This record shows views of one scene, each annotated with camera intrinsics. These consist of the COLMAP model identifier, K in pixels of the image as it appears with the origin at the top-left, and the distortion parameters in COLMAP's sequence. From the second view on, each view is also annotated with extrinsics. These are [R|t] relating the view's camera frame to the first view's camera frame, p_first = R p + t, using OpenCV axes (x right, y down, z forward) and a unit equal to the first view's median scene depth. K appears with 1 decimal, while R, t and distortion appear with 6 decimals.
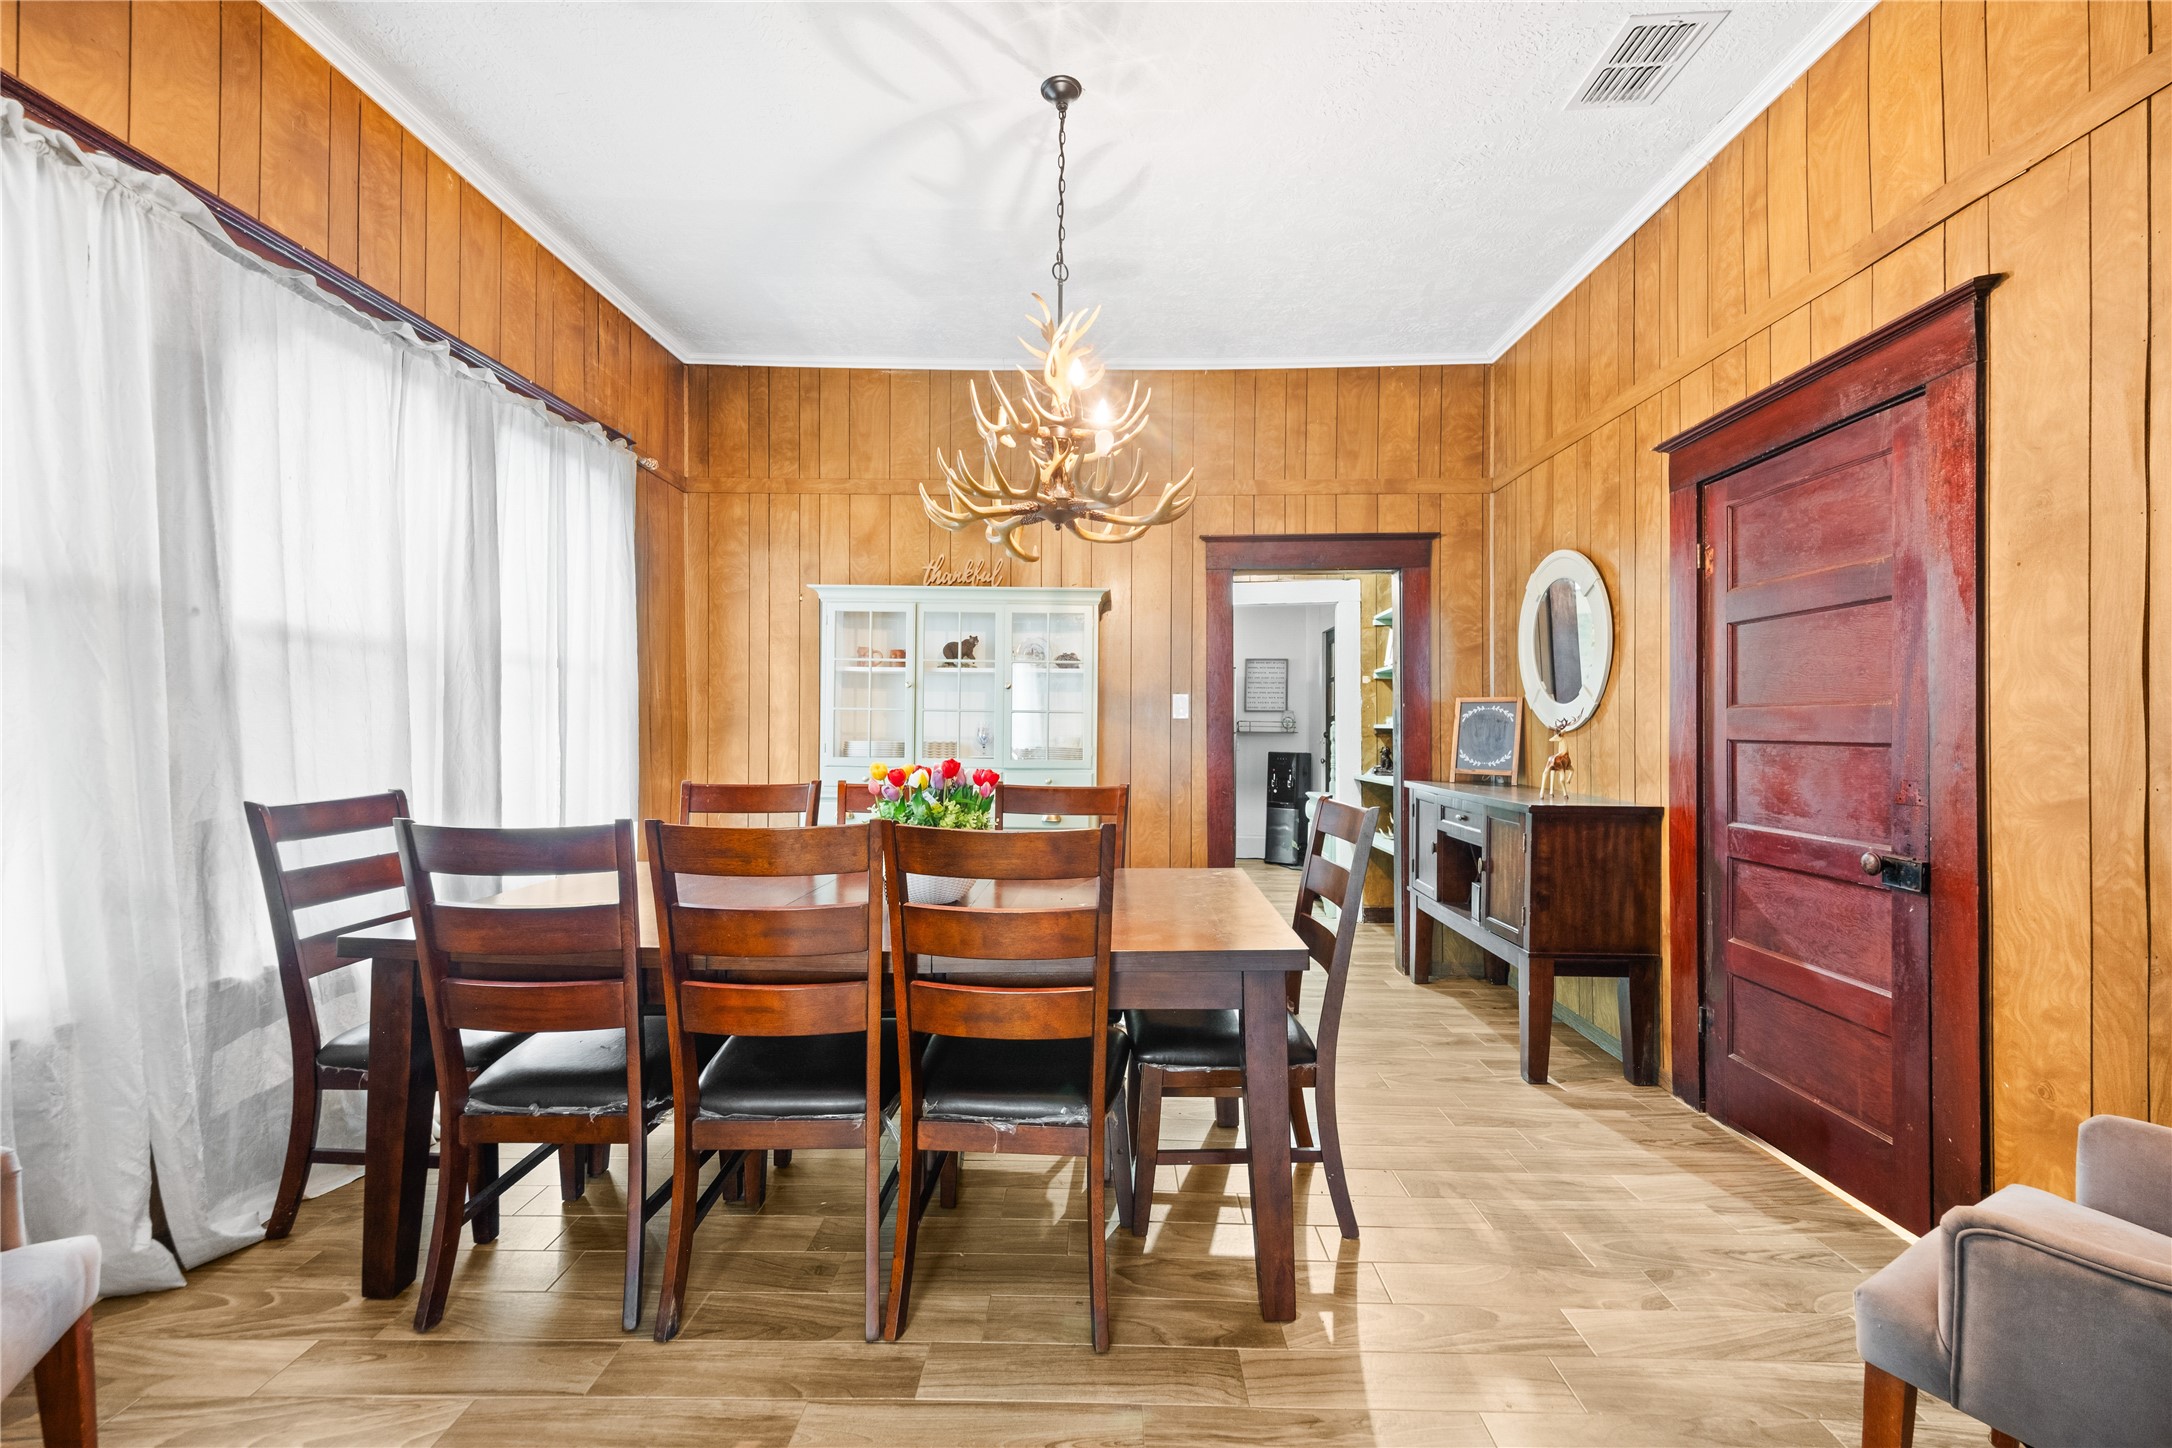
lens RADIAL K [[943.9, 0, 1096.6], [0, 943.9, 723.7], [0, 0, 1]] dist [0.022332, 0.000124]
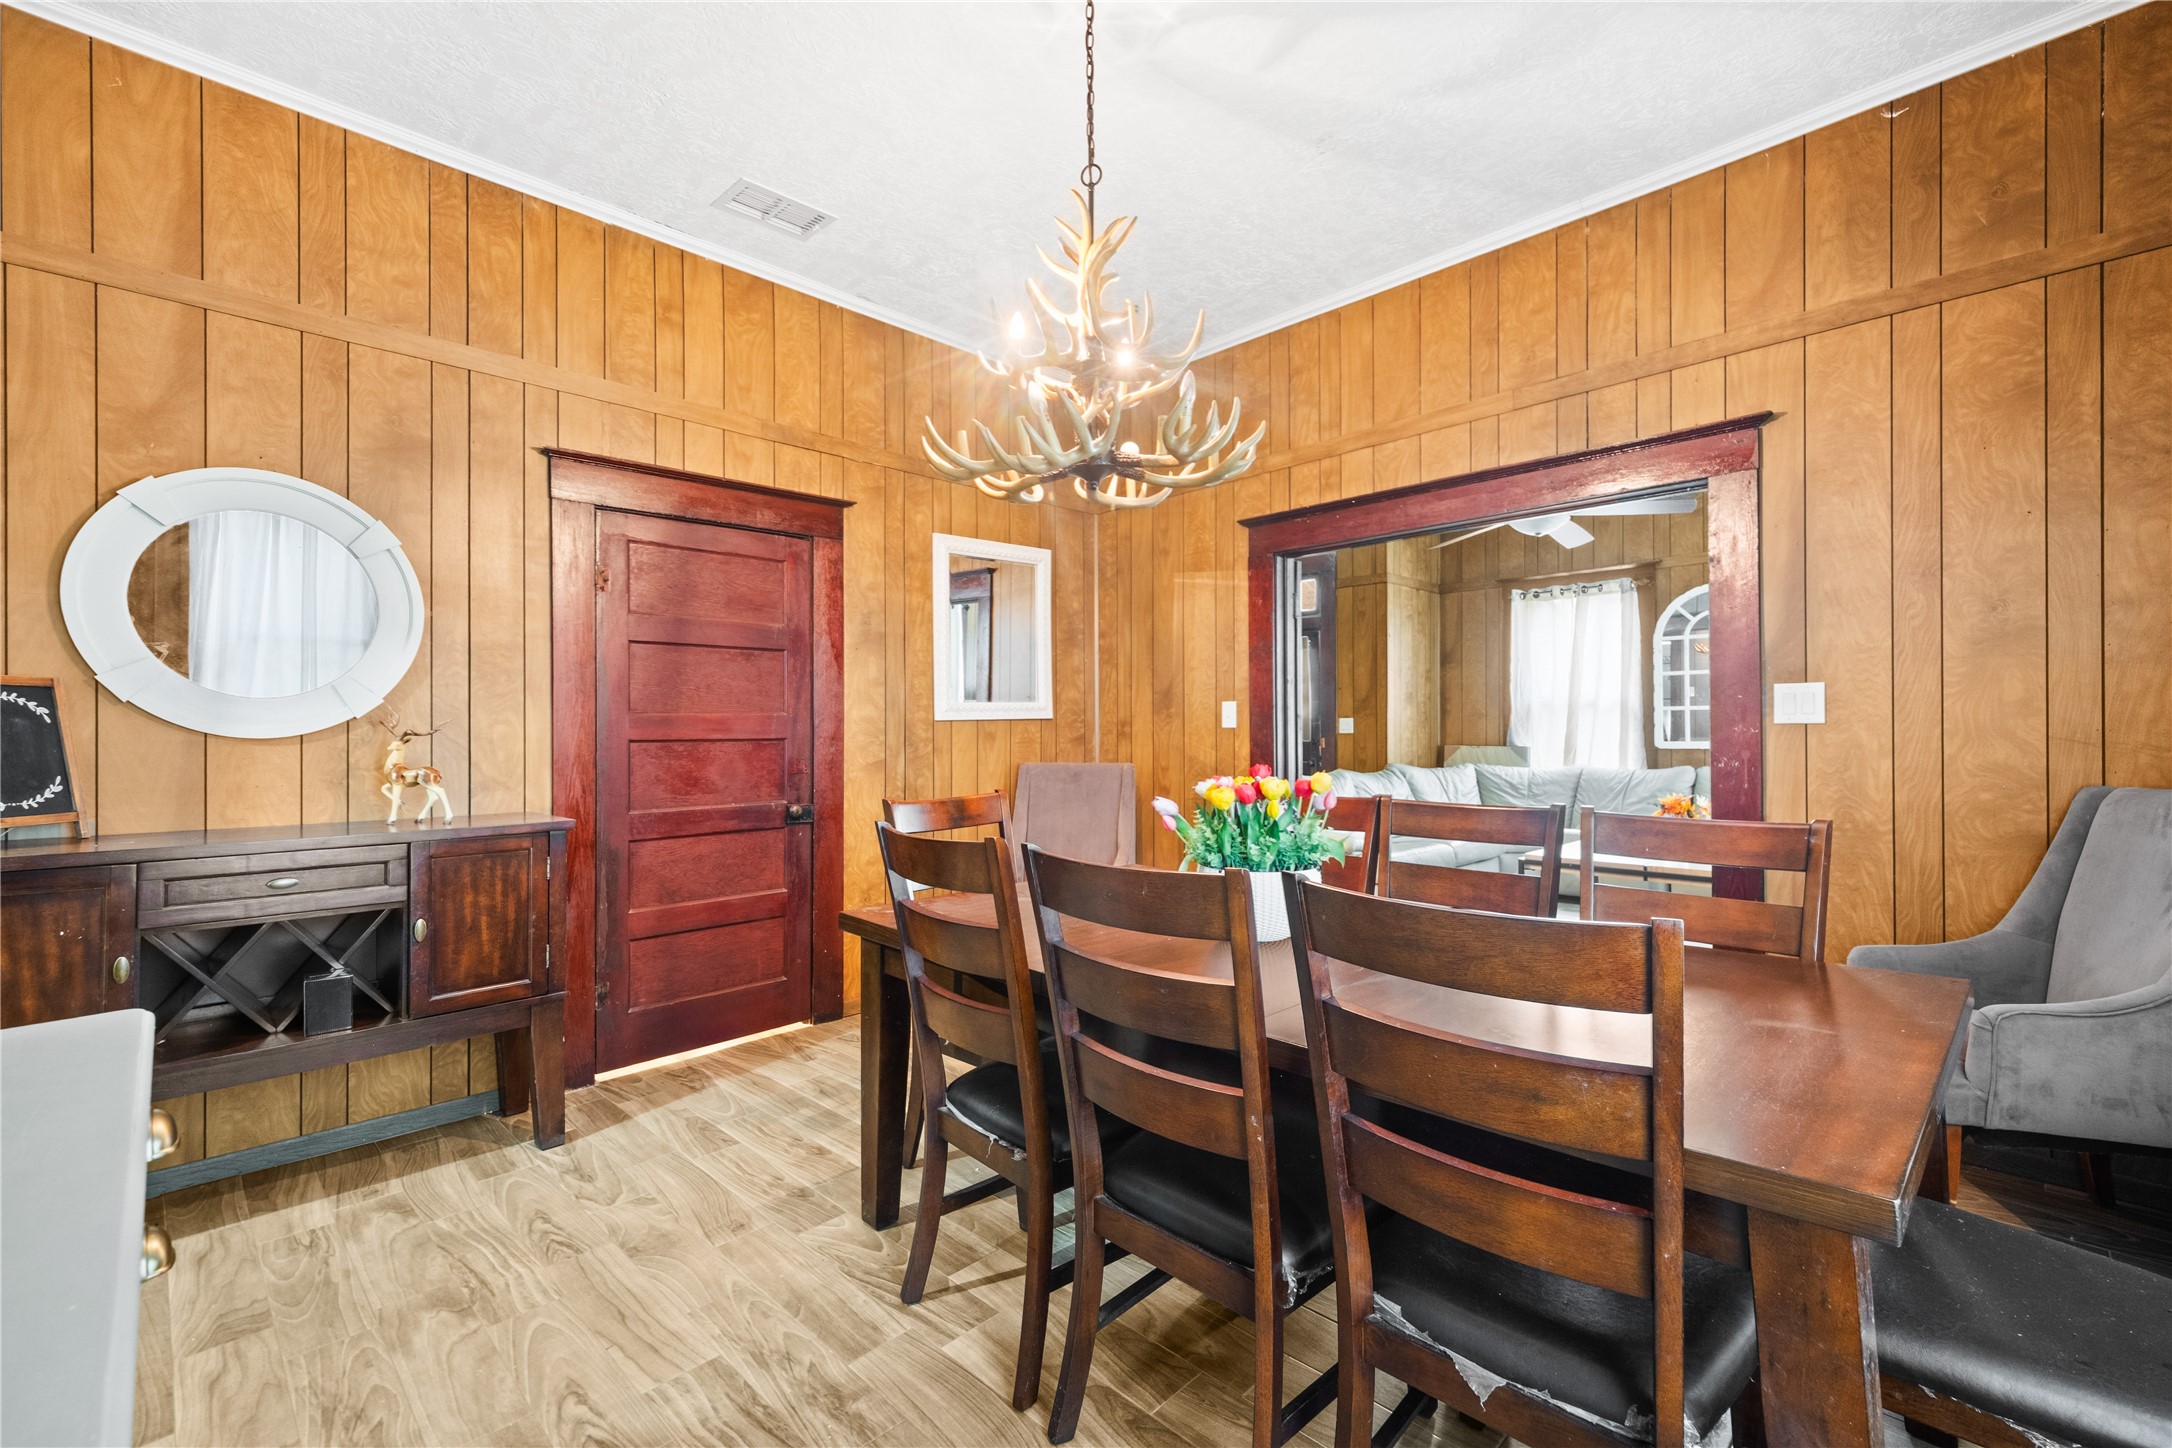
lens RADIAL K [[943.9, 0, 1096.6], [0, 943.9, 723.7], [0, 0, 1]] dist [0.022332, 0.000124]
pose [[-0.722358, 0.001444, 0.691518, -0.524893], [0.001211, 0.999999, -0.000823, -0.002007], [-0.691519, 0.000242, -0.722359, 1.372798]]
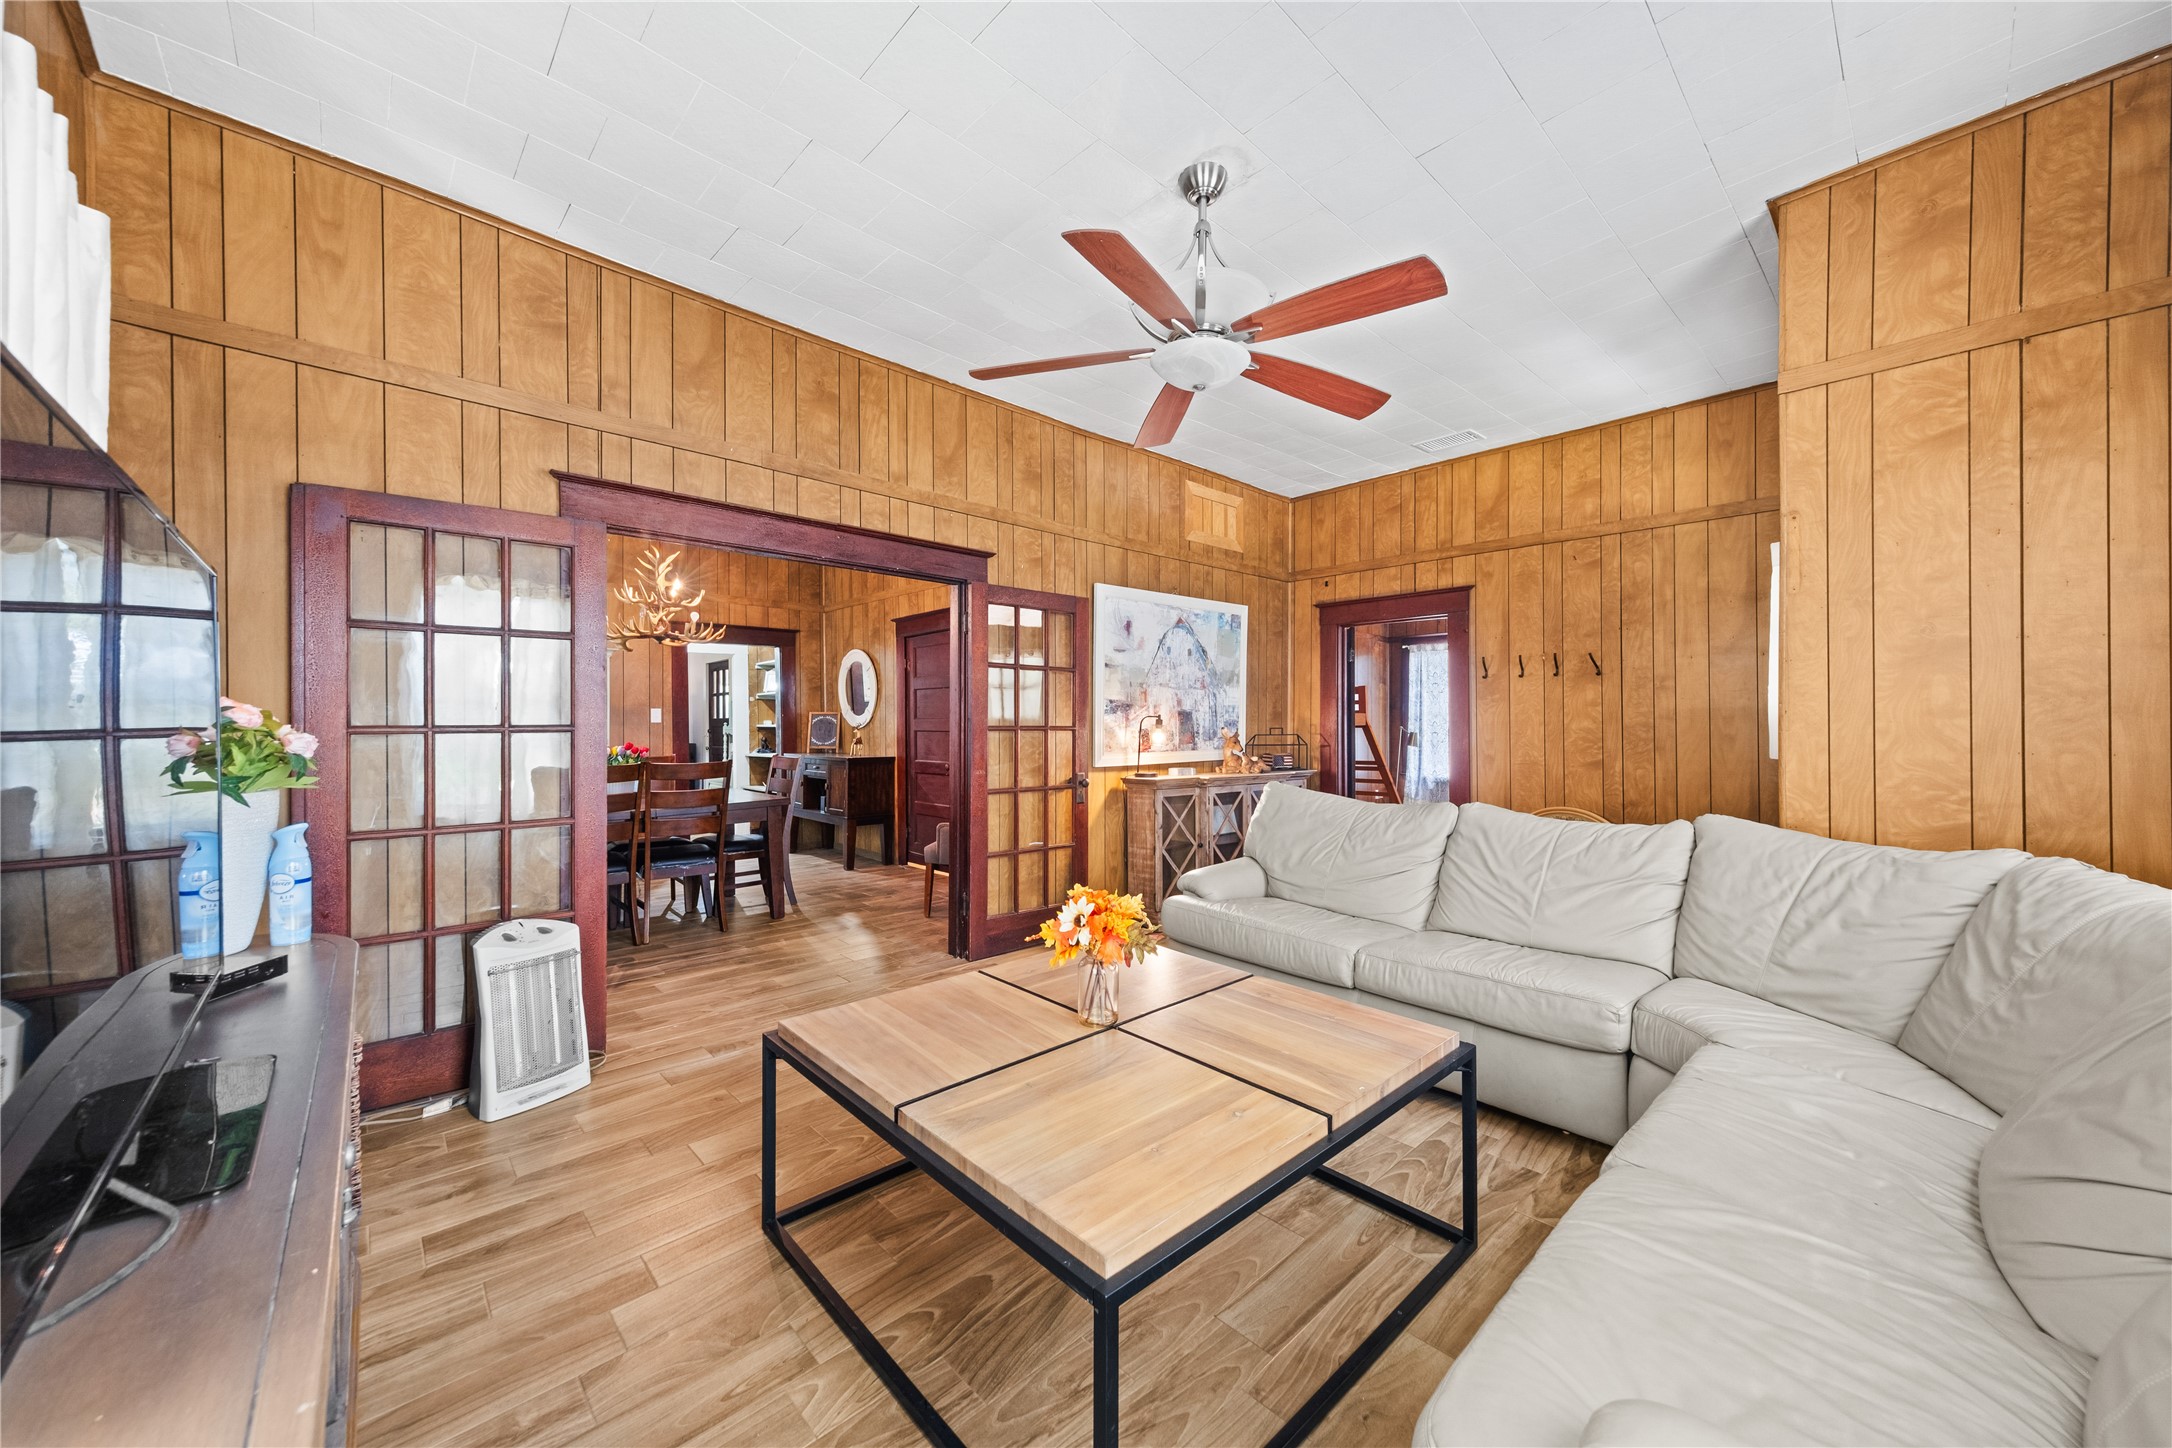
lens RADIAL K [[771.1, 0, 1086.0], [0, 771.1, 724.0], [0, 0, 1]] dist [-0.000009, -0.000016]
pose [[0.723773, -0.006633, 0.690006, -0.523714], [0.004295, 0.999978, 0.005108, -0.010983], [-0.690025, -0.000734, 0.723785, -0.965268]]
